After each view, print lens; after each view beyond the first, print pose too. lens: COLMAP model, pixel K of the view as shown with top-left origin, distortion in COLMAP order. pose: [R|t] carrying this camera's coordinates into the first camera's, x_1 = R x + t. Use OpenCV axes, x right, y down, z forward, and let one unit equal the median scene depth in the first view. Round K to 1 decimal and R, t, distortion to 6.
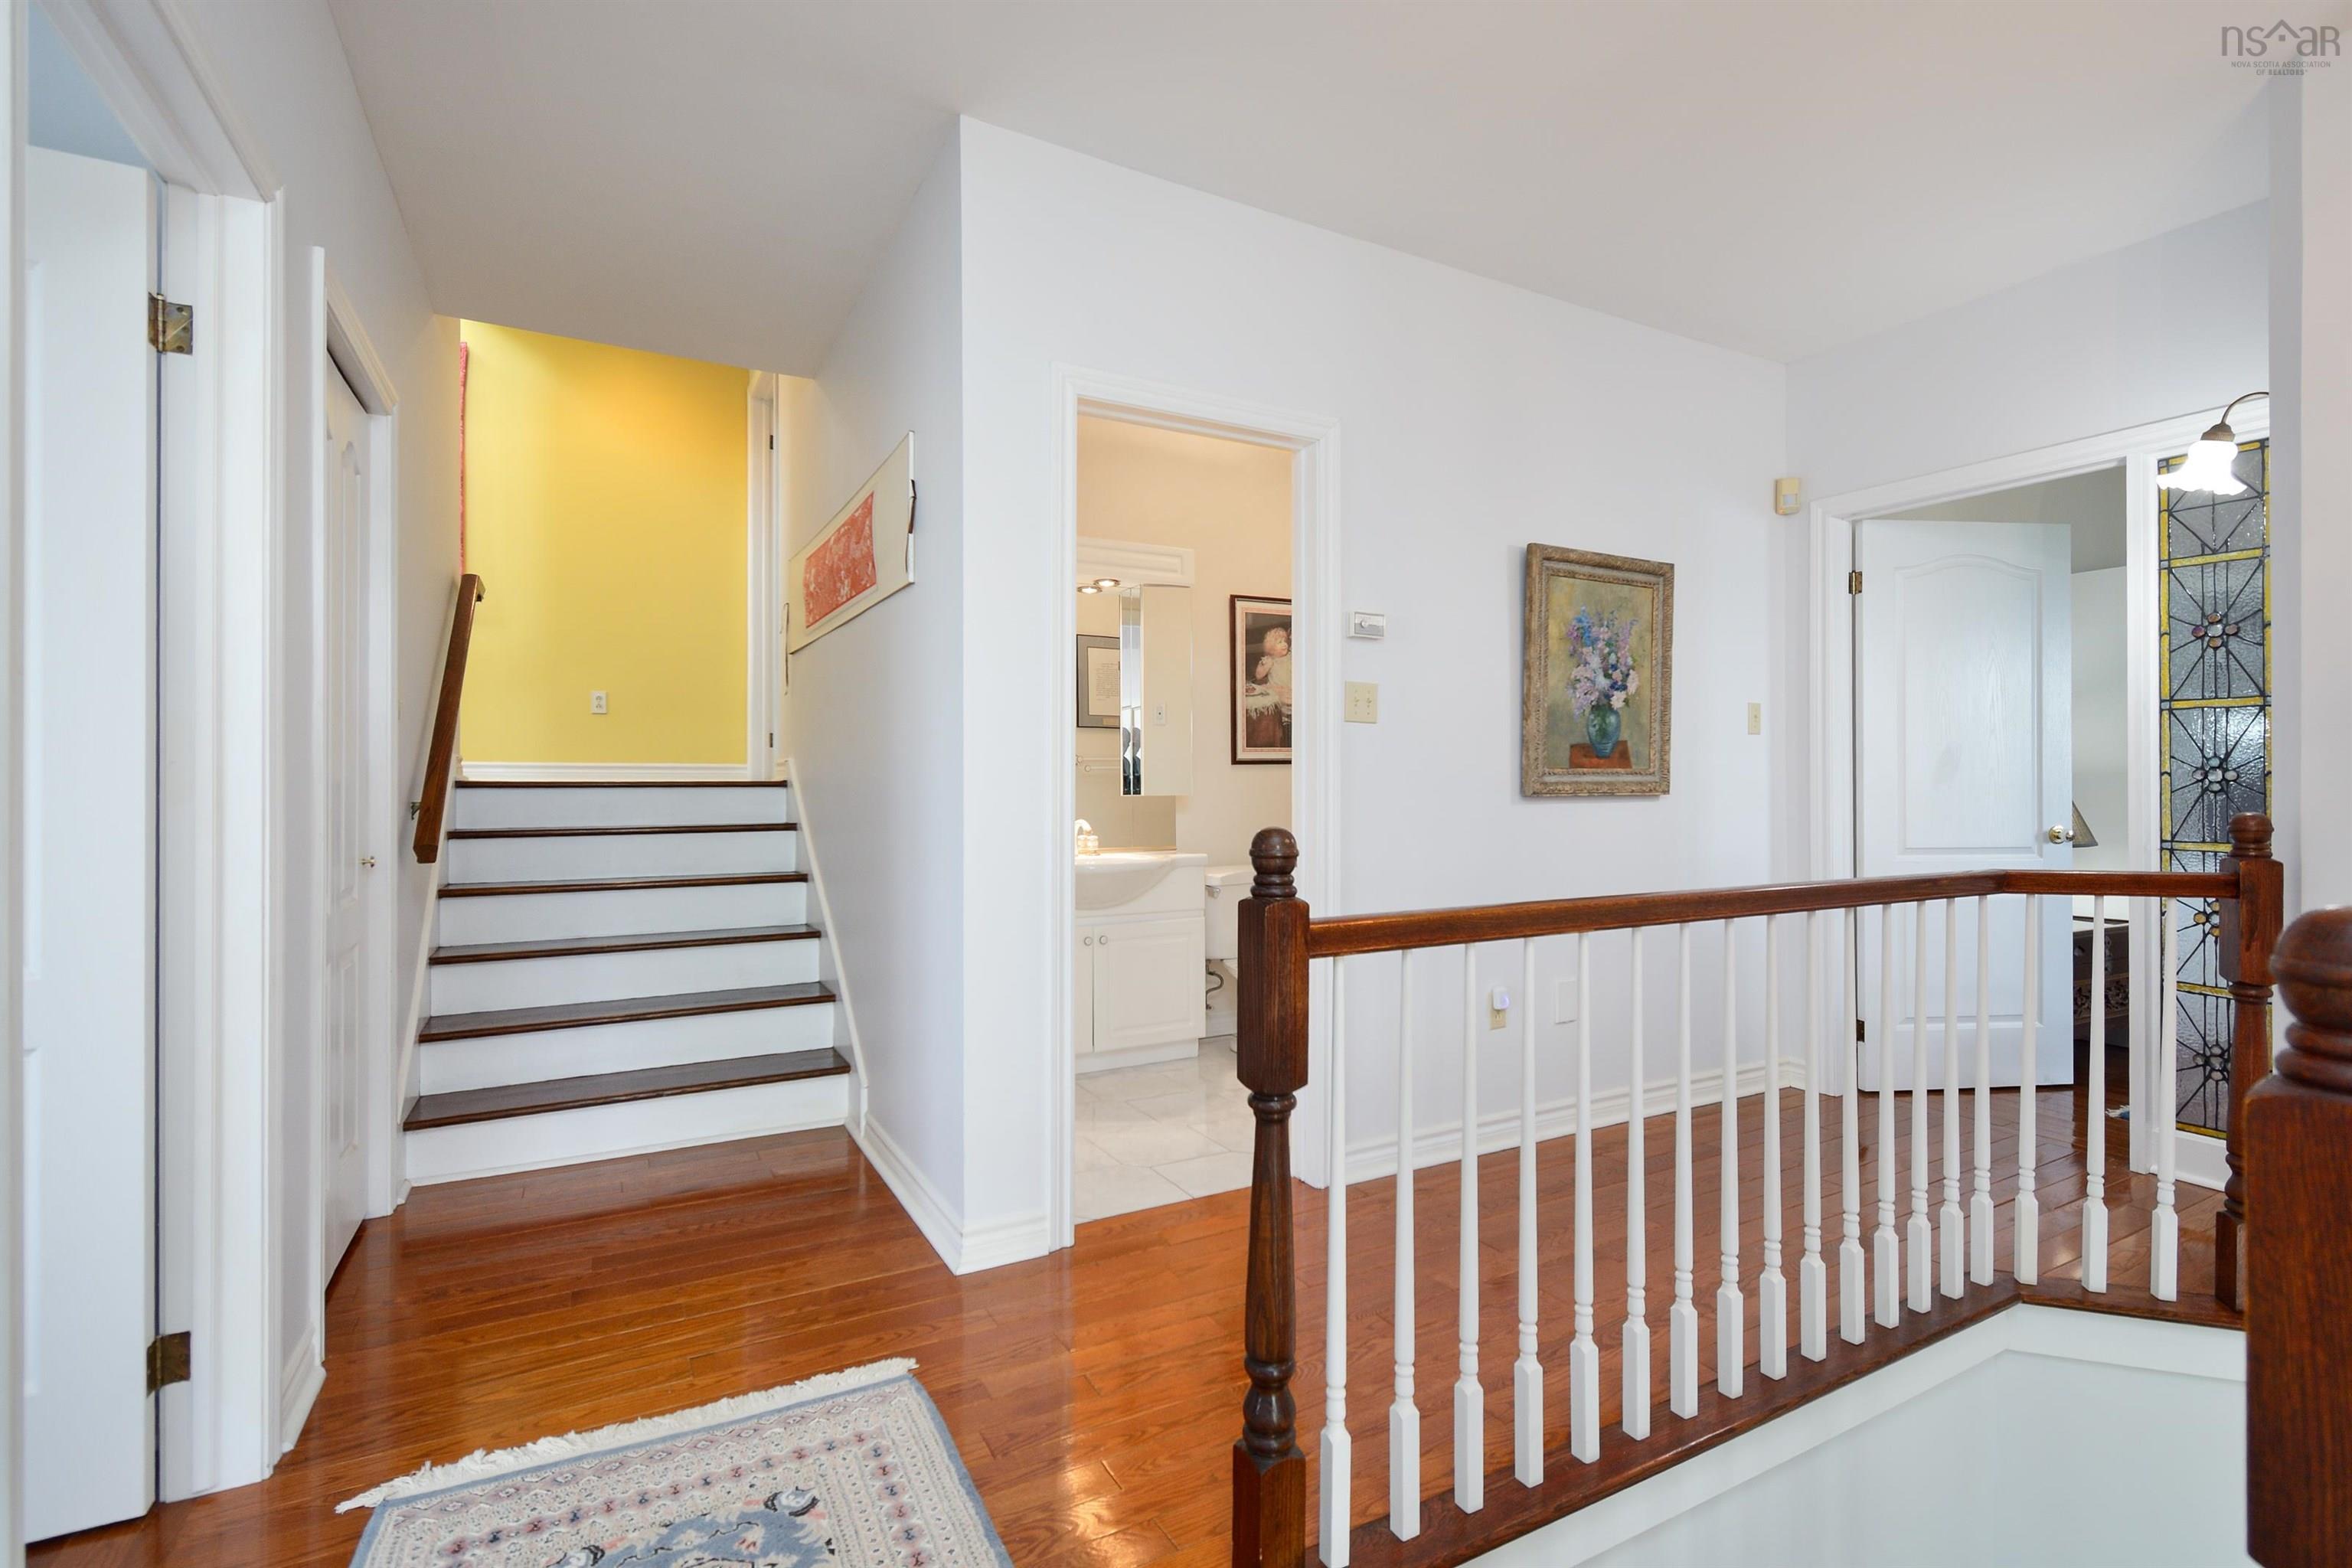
lens RADIAL K [[1071.7, 0, 1173.5], [0, 1071.7, 780.5], [0, 0, 1]] dist [-0.001878, -0.001473]
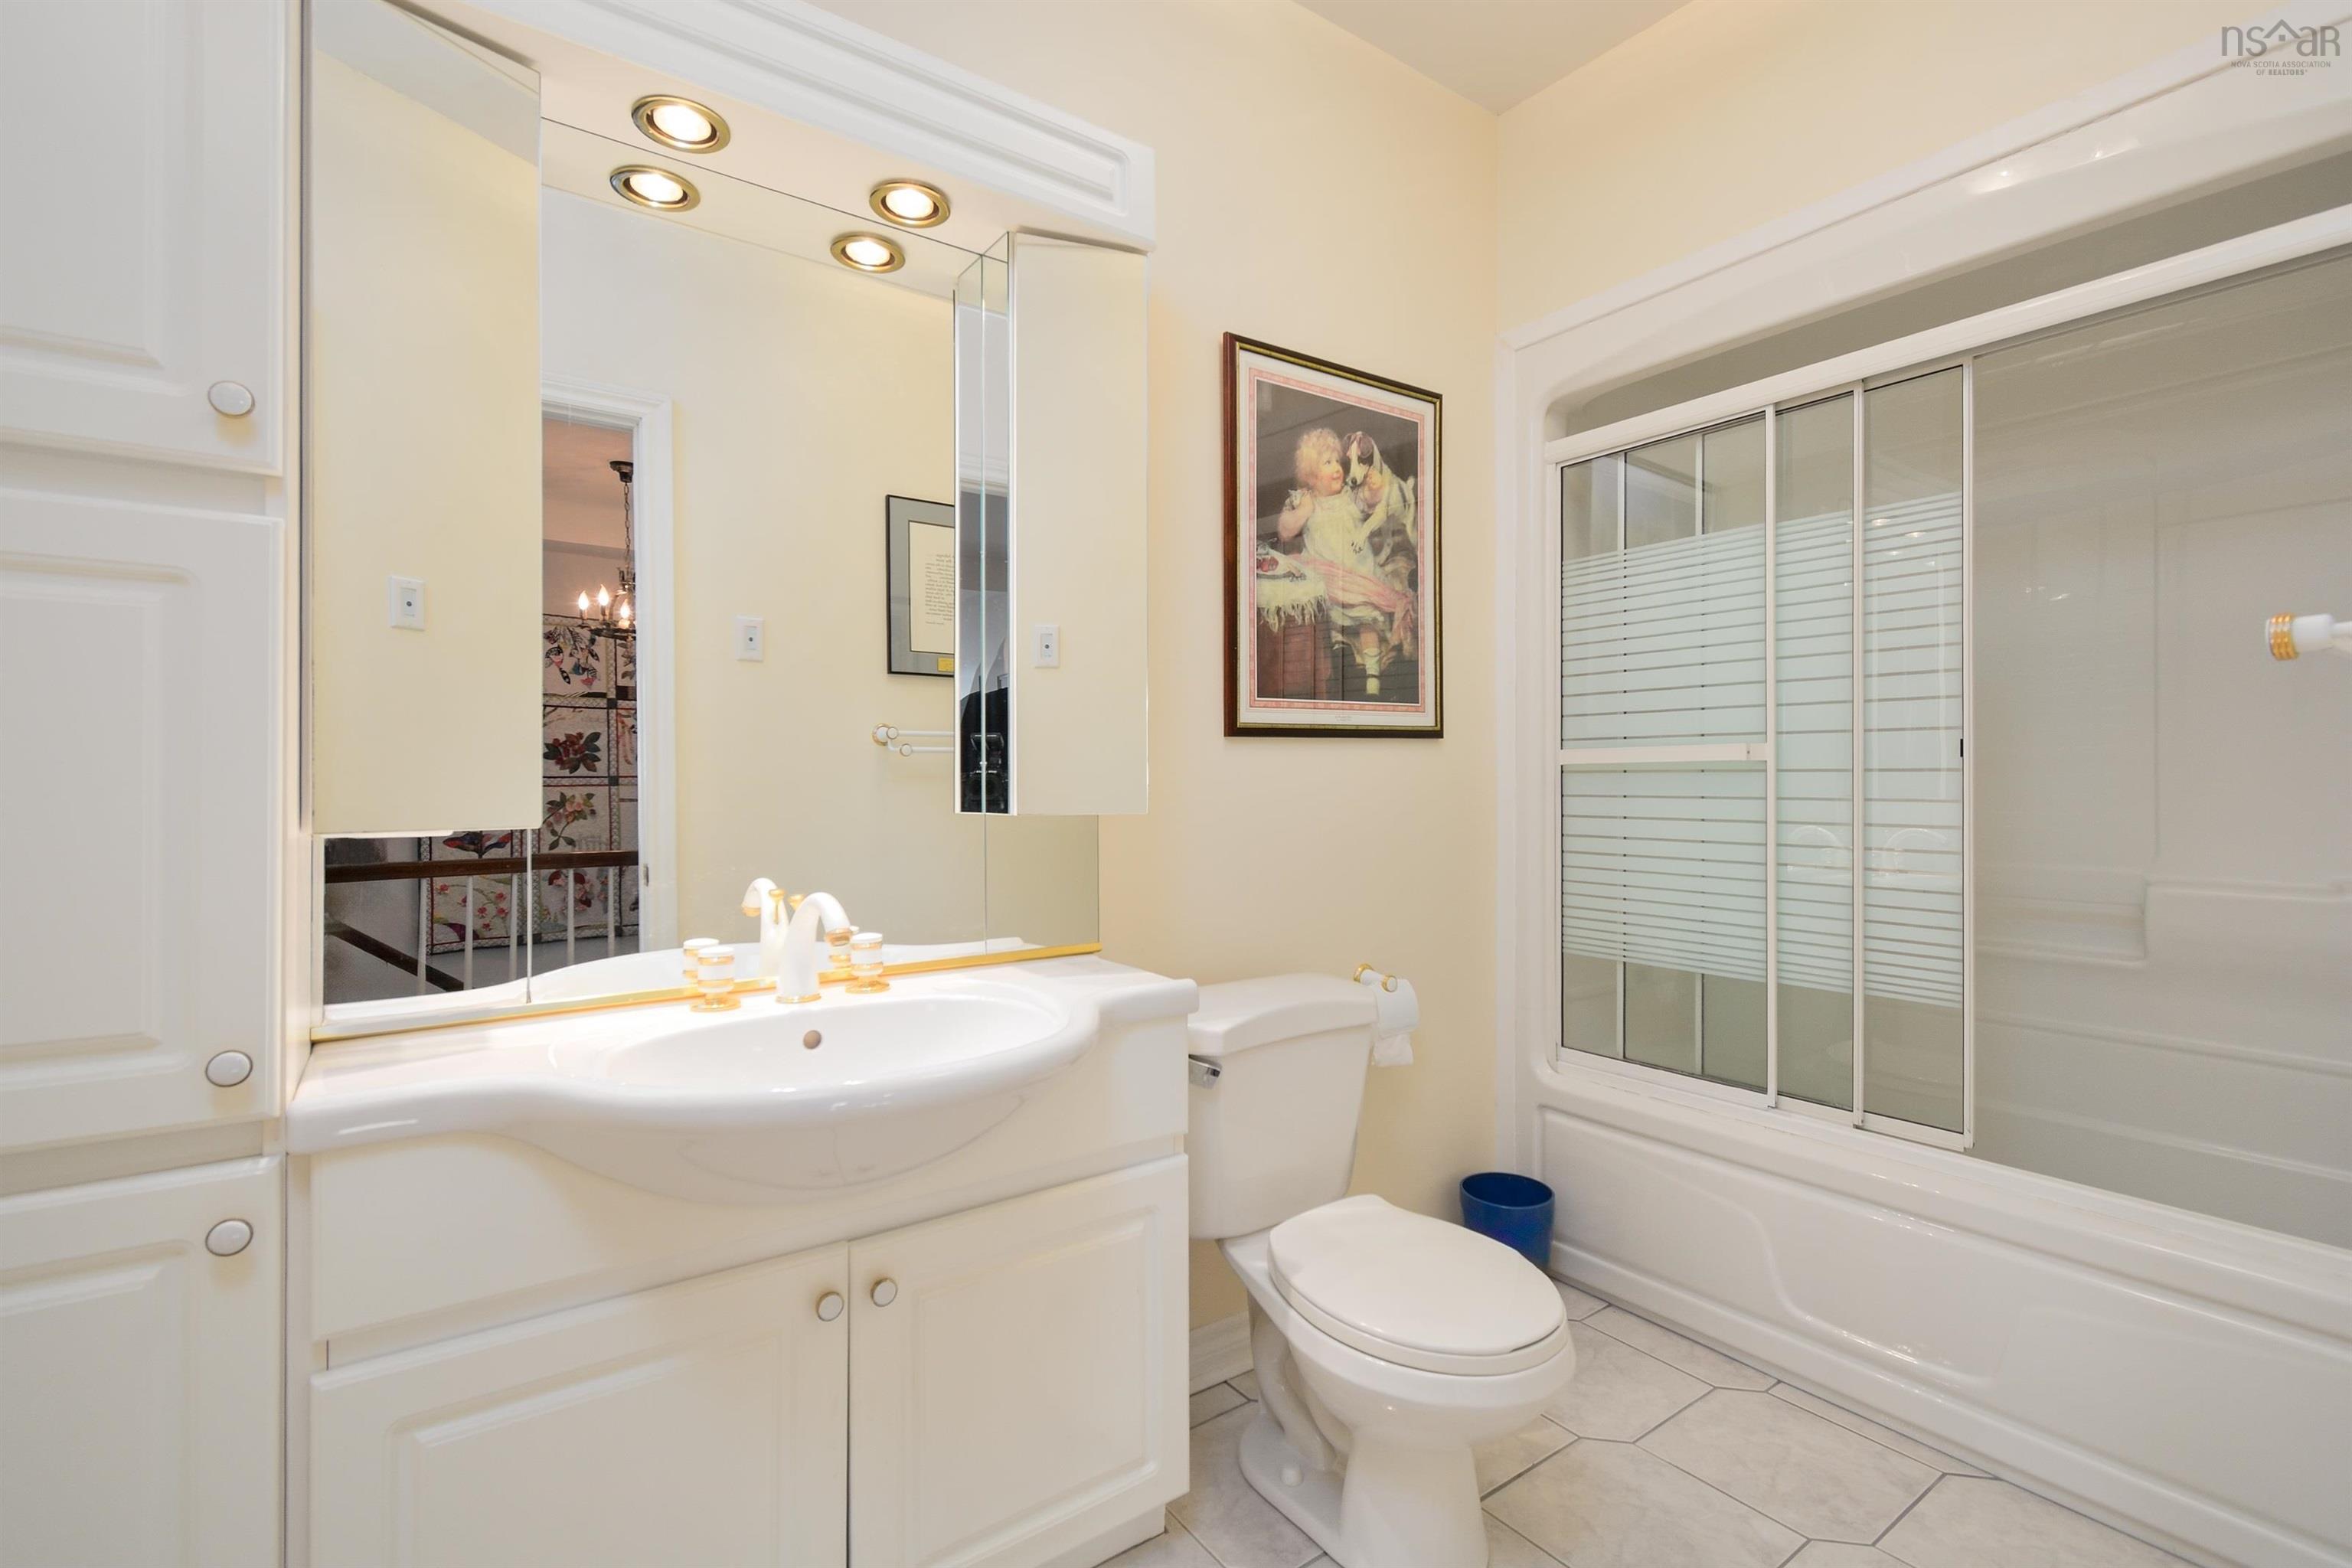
lens RADIAL K [[1071.7, 0, 1171.4], [0, 1071.7, 781.1], [0, 0, 1]] dist [-0.001878, -0.001473]
pose [[0.992946, -0.001539, 0.118555, -0.017777], [0.001897, 0.999994, -0.002902, 0.004113], [-0.118550, 0.003106, 0.992943, 0.577768]]
